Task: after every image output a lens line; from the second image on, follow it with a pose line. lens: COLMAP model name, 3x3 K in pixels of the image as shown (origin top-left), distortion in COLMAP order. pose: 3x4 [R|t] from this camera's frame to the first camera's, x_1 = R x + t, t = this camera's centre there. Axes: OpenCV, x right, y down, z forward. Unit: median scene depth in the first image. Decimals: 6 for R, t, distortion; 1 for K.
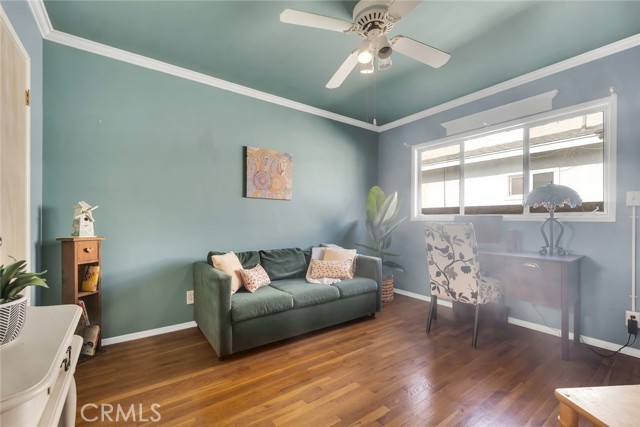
lens RADIAL K [[270.3, 0, 321.4], [0, 270.3, 220.4], [0, 0, 1]] dist [-0.001990, -0.000330]
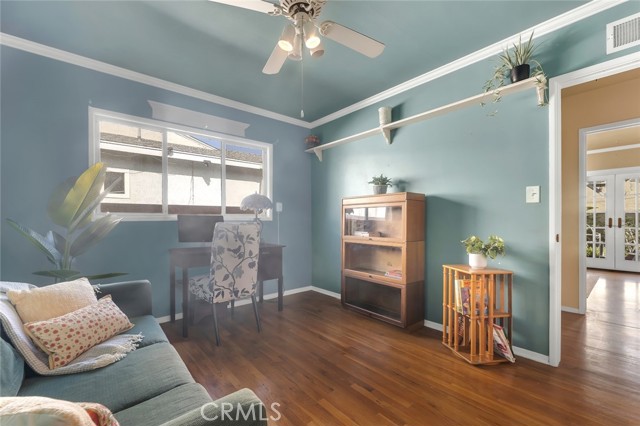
lens RADIAL K [[270.3, 0, 321.4], [0, 270.3, 219.9], [0, 0, 1]] dist [-0.001990, -0.000330]
pose [[-0.085592, -0.007157, 0.996305, -0.545455], [0.004058, 0.999963, 0.007532, -0.007446], [-0.996322, 0.004688, -0.085559, 0.764293]]
